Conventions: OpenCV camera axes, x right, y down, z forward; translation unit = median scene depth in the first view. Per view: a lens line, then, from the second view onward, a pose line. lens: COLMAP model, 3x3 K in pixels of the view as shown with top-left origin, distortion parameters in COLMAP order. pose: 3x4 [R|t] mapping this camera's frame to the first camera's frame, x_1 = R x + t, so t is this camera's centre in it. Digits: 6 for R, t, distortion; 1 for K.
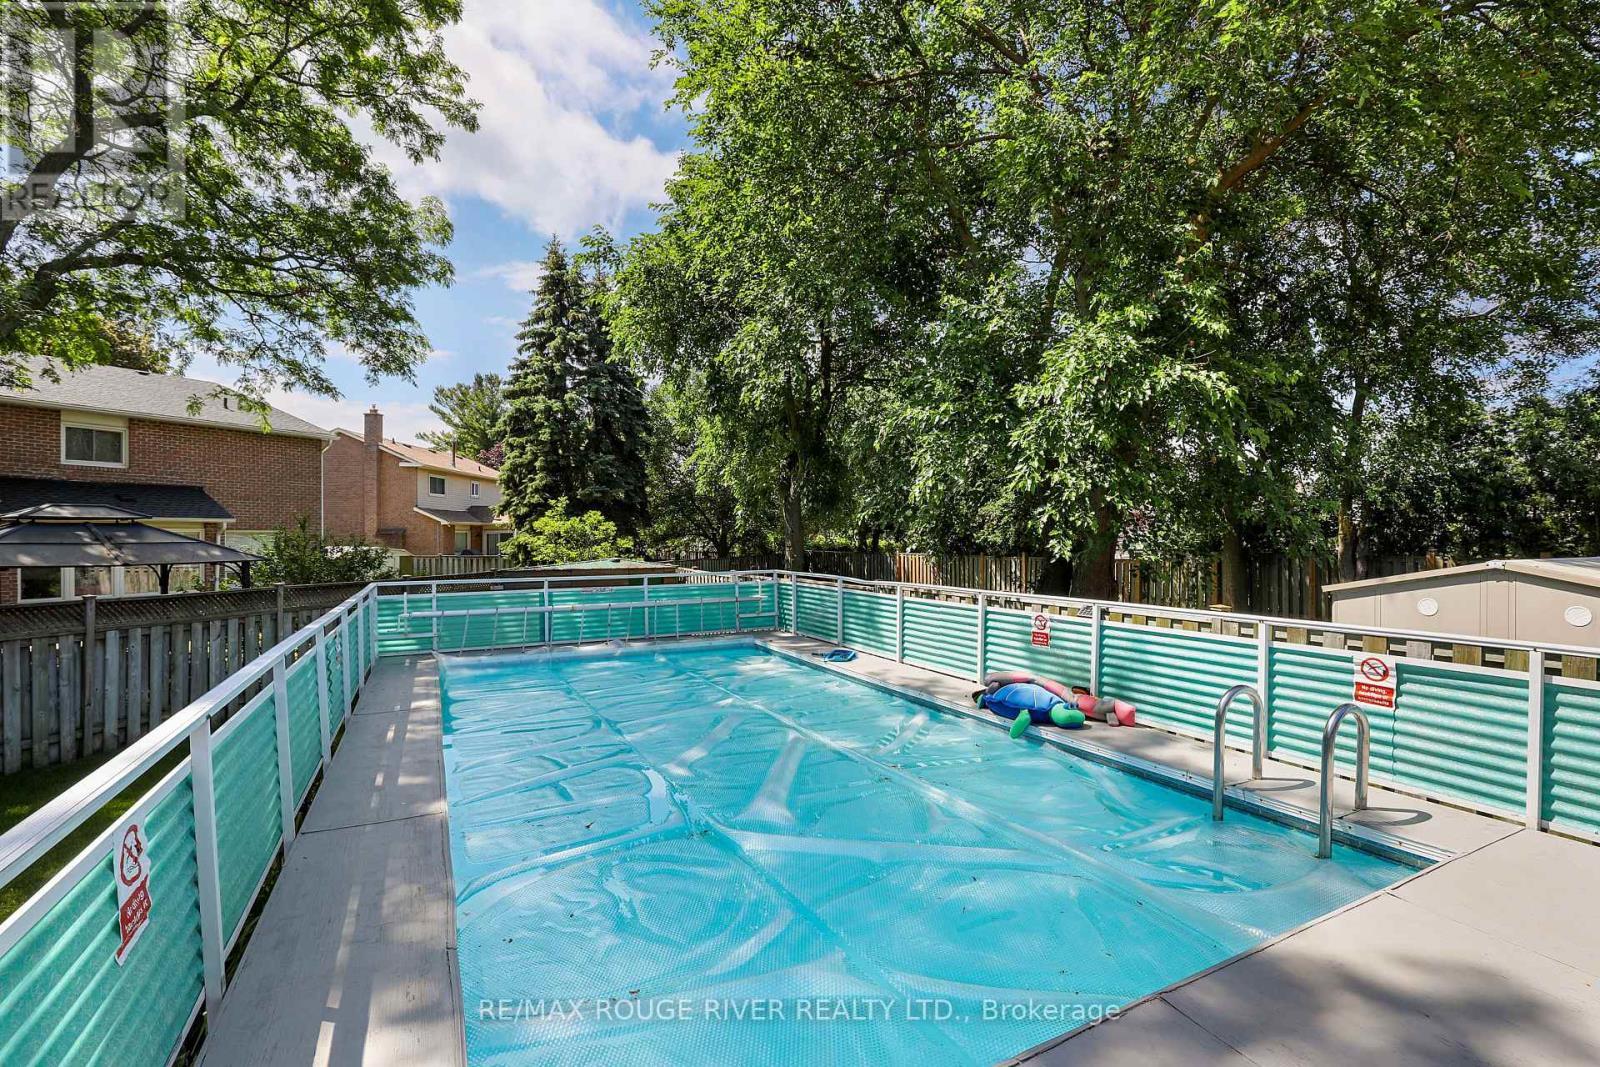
lens RADIAL K [[739.8, 0, 803.3], [0, 739.8, 535.6], [0, 0, 1]] dist [-0.029241, 0.003011]
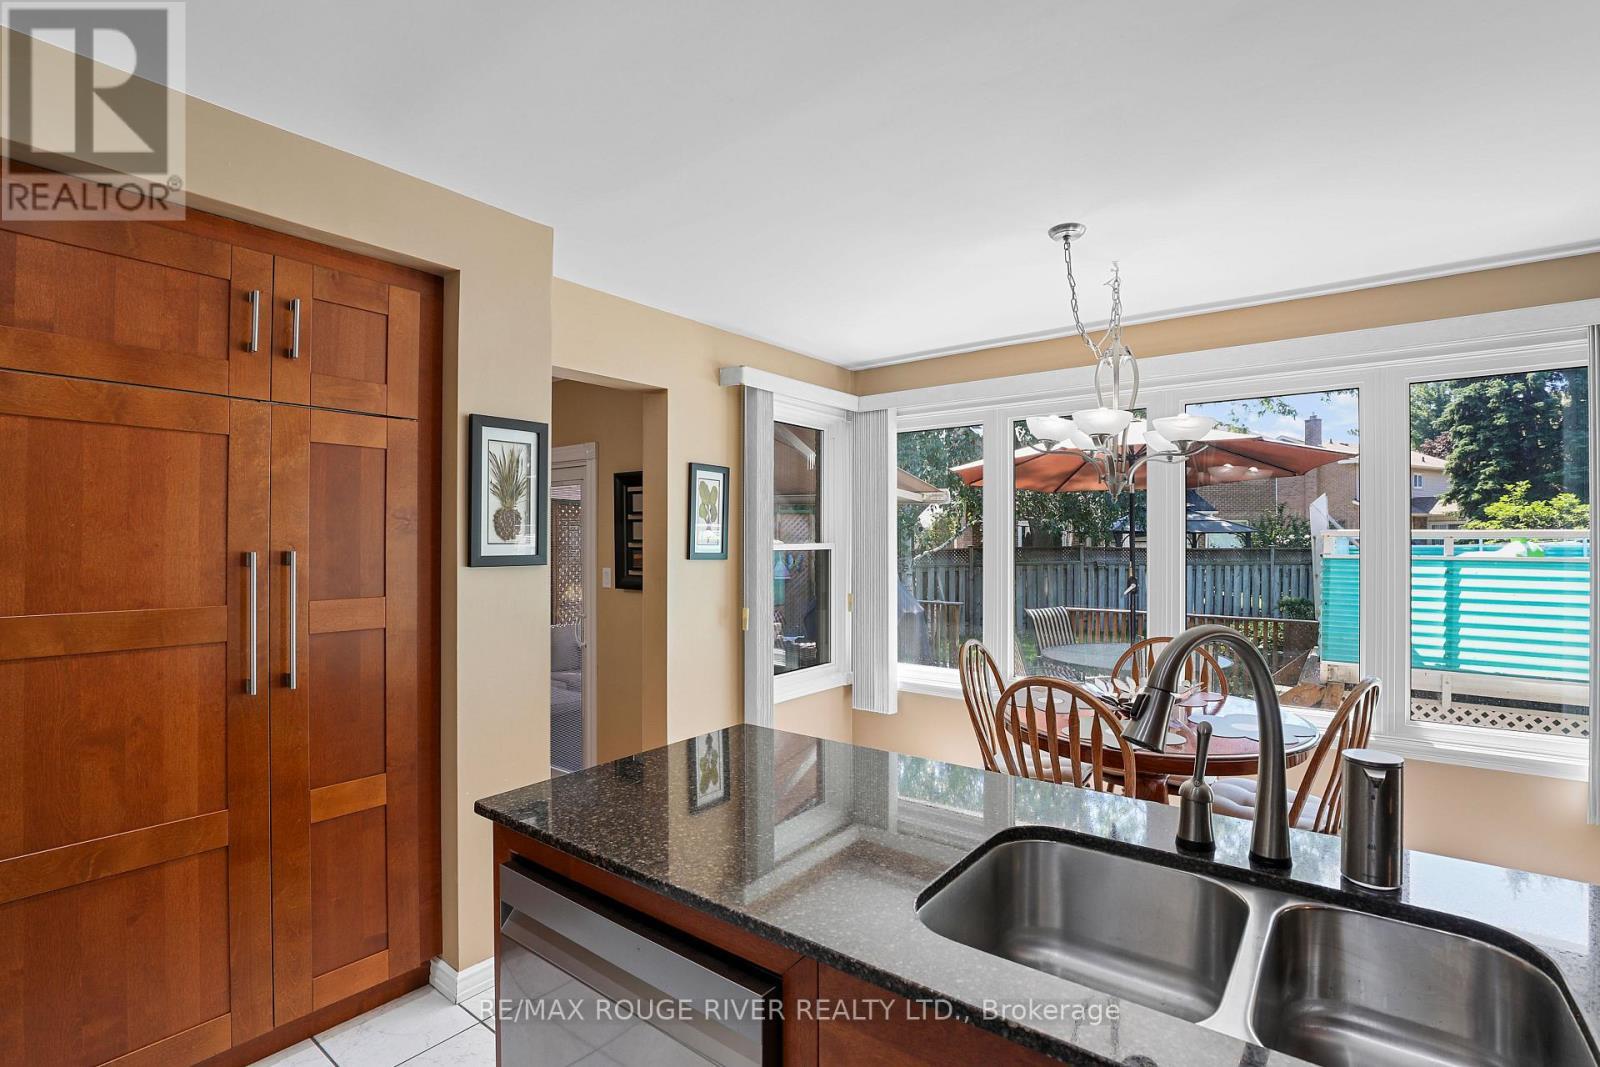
lens RADIAL K [[739.8, 0, 800.8], [0, 739.8, 536.4], [0, 0, 1]] dist [-0.029241, 0.003011]
pose [[0.432437, -0.000760, -0.901664, 0.110368], [-0.000907, 0.999999, -0.001277, 0.020898], [0.901664, 0.001370, 0.432436, -0.252029]]
